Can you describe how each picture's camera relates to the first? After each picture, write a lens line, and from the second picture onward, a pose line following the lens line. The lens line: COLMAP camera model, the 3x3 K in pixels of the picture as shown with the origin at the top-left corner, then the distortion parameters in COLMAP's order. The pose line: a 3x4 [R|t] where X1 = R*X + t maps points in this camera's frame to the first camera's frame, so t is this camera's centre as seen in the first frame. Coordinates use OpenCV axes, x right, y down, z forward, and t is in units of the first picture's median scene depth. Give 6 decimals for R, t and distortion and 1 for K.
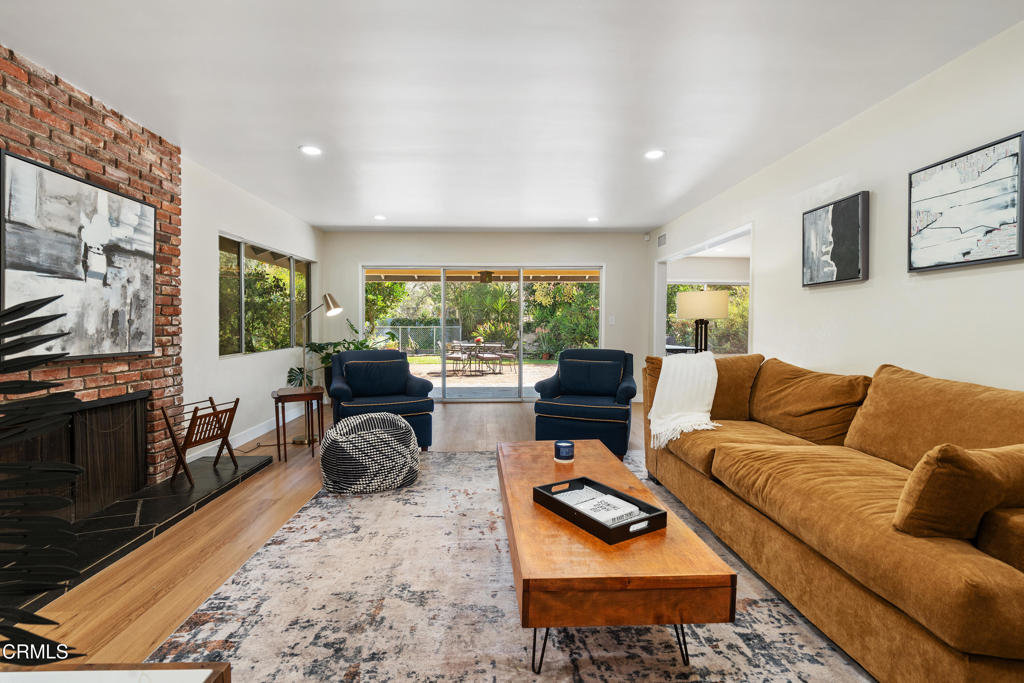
lens RADIAL K [[506.9, 0, 473.4], [0, 506.9, 339.4], [0, 0, 1]] dist [-0.000667, -0.000888]
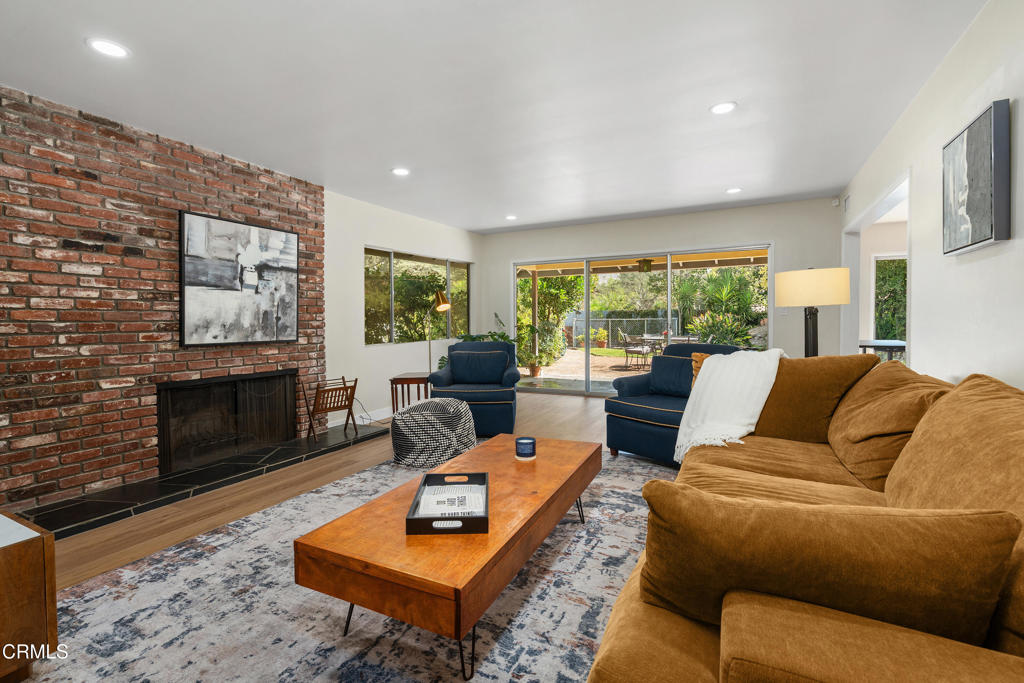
lens RADIAL K [[490.4, 0, 458.6], [0, 490.4, 328.9], [0, 0, 1]] dist [-0.001973, -0.000052]
pose [[0.853883, 0.000522, -0.520465, 0.460083], [-0.003554, 0.999982, -0.004828, -0.001339], [0.520453, 0.005972, 0.853870, 0.112177]]
